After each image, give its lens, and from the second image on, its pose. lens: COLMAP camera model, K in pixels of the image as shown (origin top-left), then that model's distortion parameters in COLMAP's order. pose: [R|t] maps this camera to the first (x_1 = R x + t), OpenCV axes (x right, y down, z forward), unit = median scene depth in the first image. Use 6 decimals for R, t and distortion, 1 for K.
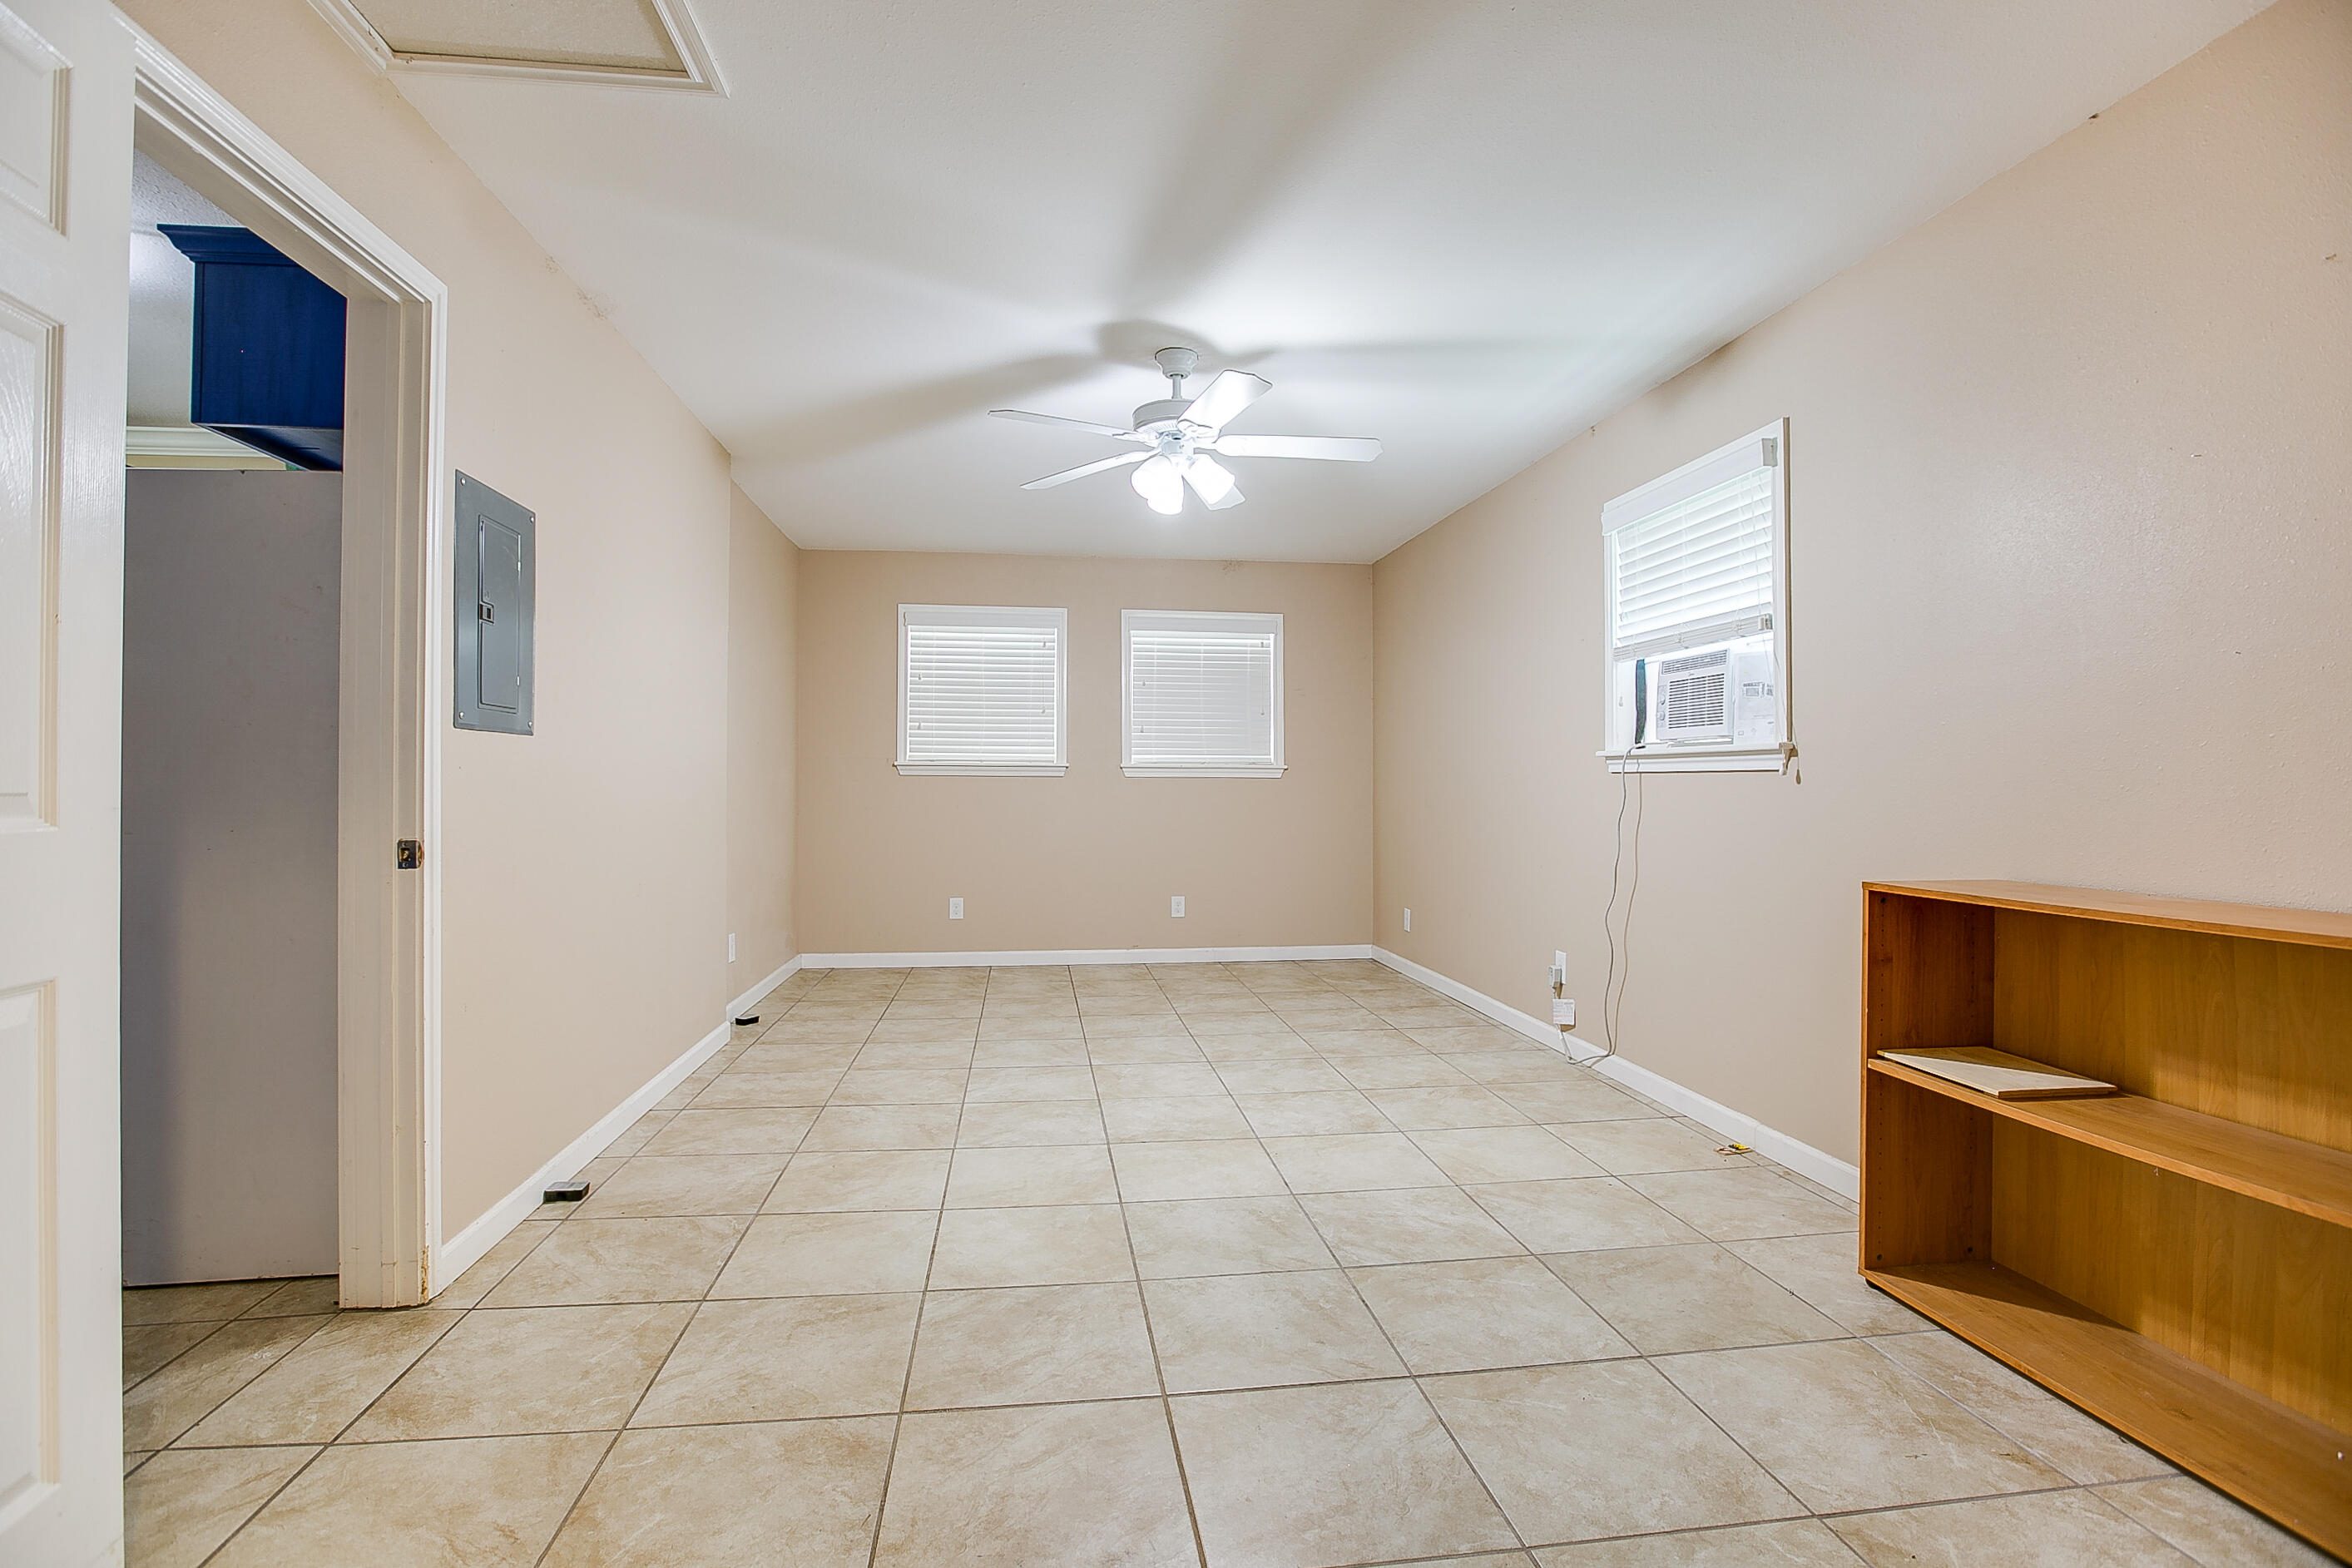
lens RADIAL K [[1133.6, 0, 1178.1], [0, 1133.6, 785.0], [0, 0, 1]] dist [-0.001083, -0.000117]
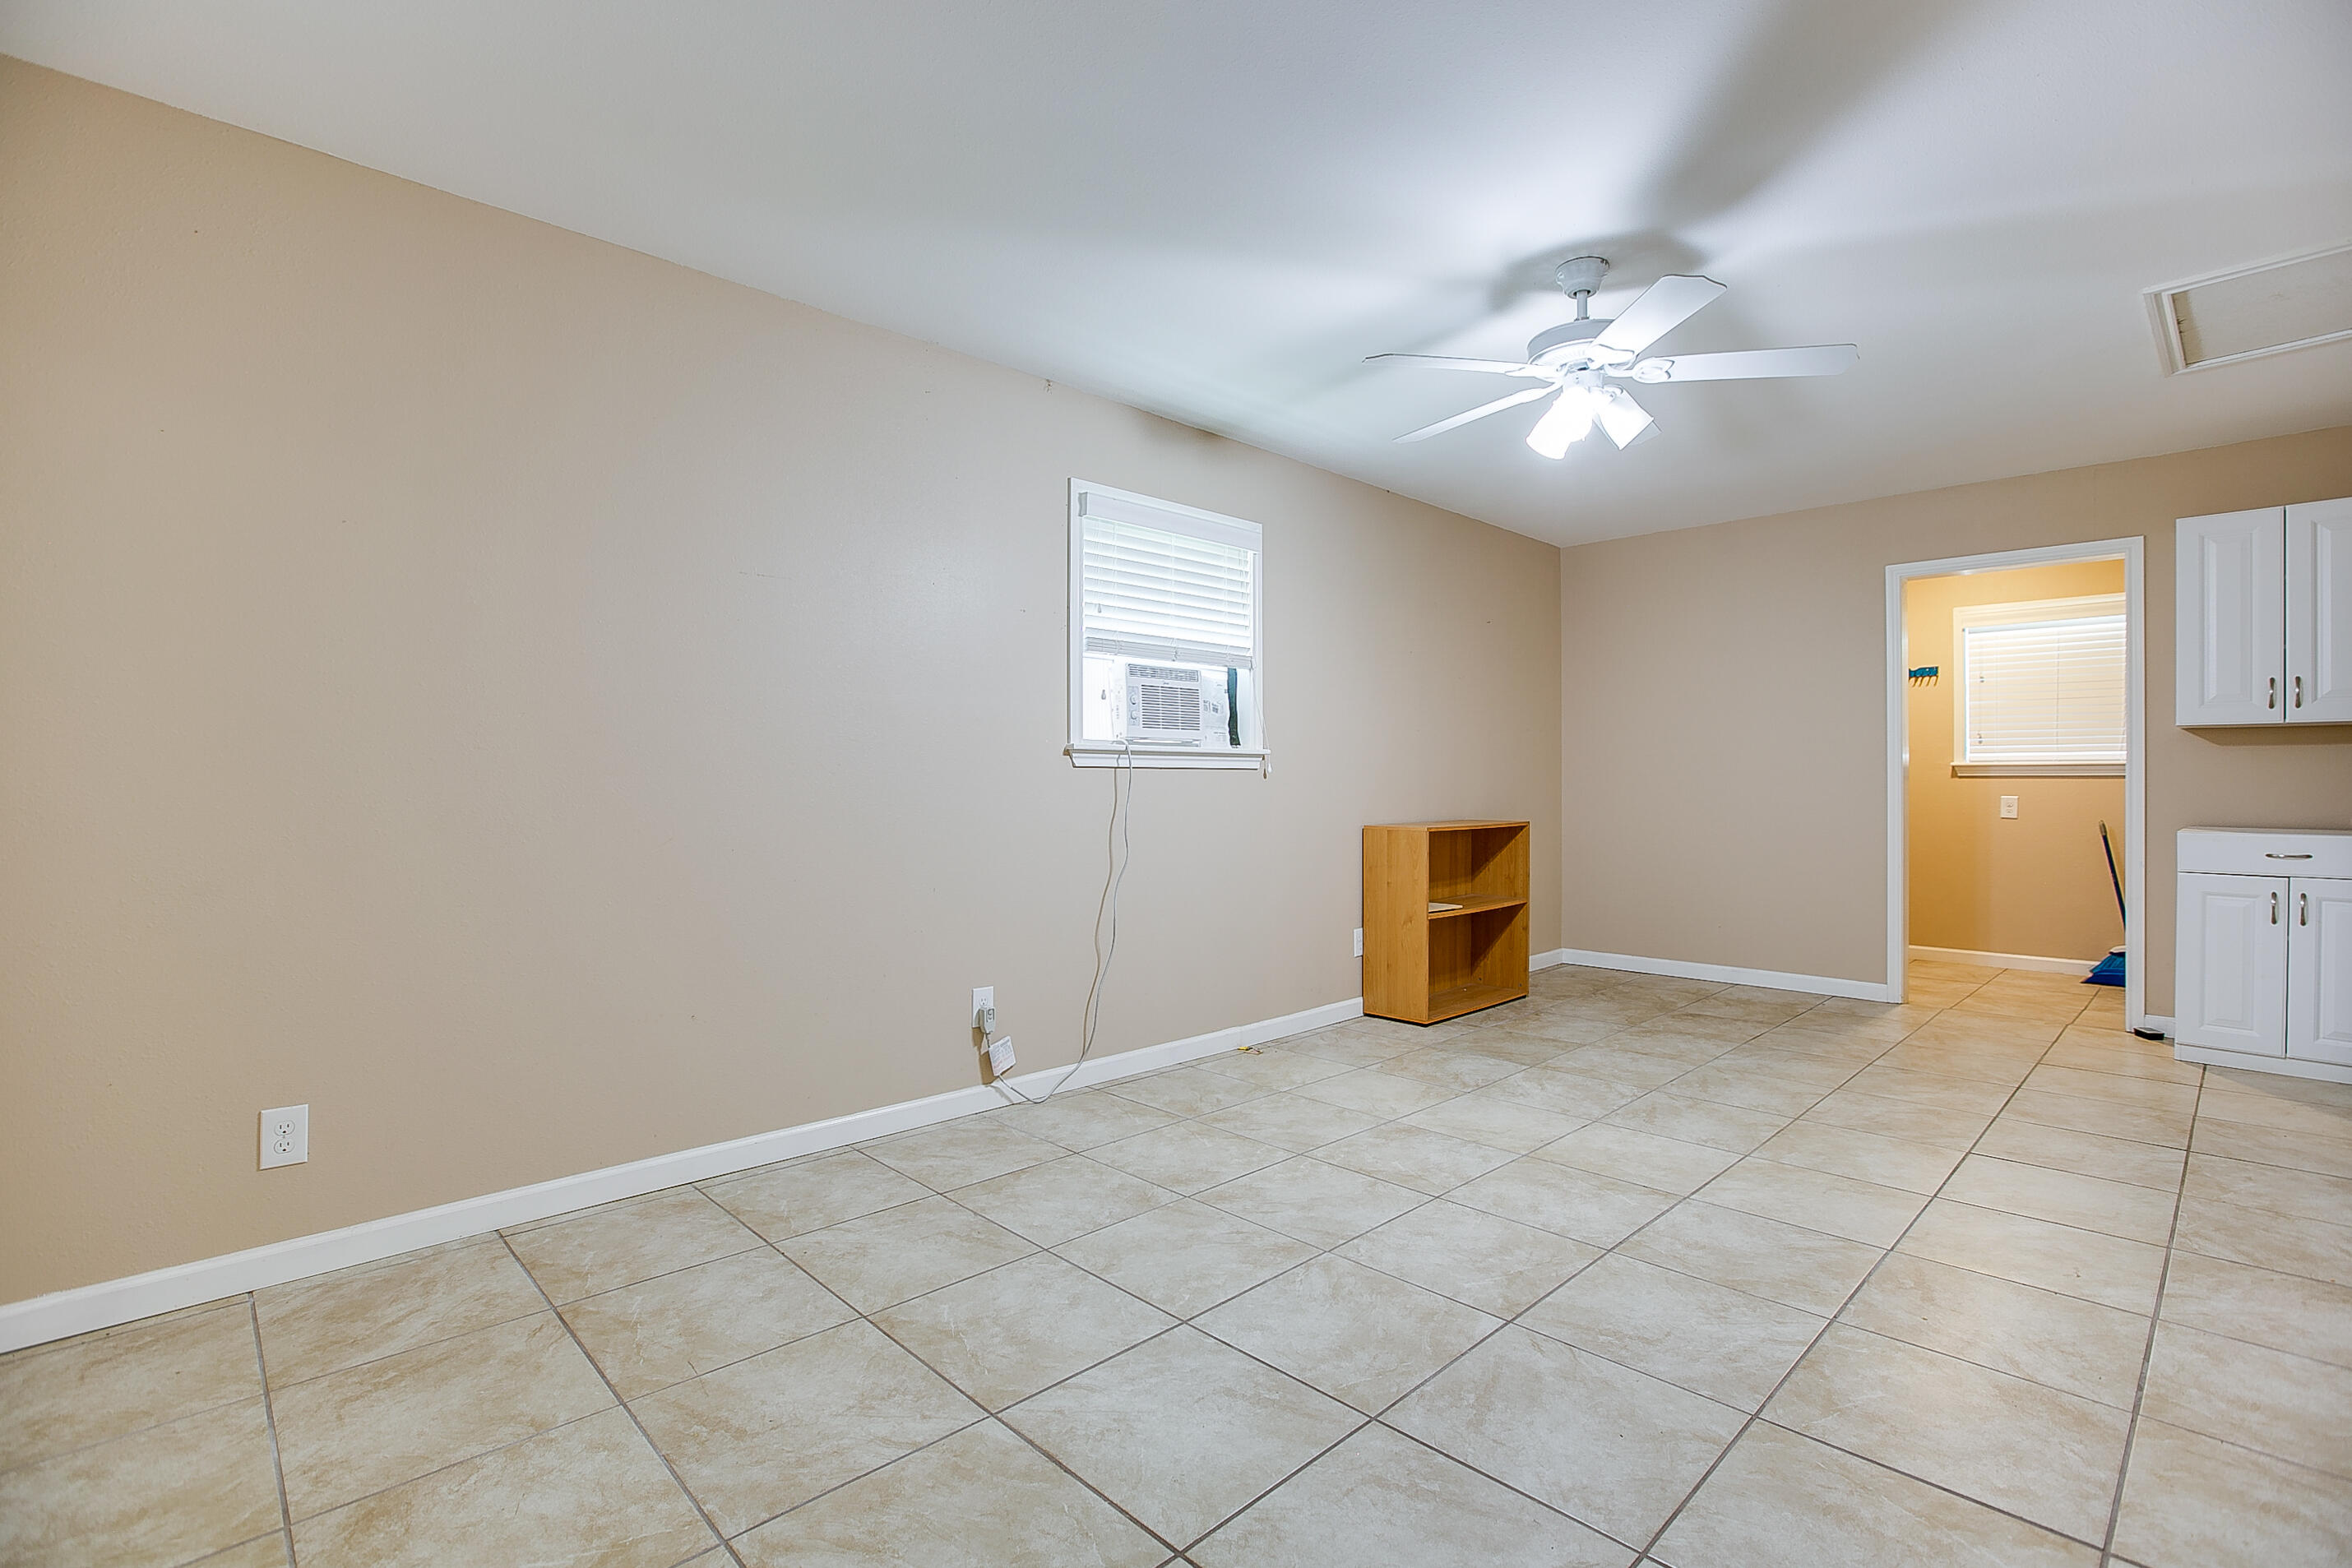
lens RADIAL K [[1120.7, 0, 1171.4], [0, 1120.7, 780.1], [0, 0, 1]] dist [-0.036615, 0.014151]
pose [[-0.613208, 0.003813, 0.789912, -0.467184], [0.002013, 0.999993, -0.003264, 0.004935], [-0.789919, -0.000411, -0.613212, 1.757365]]
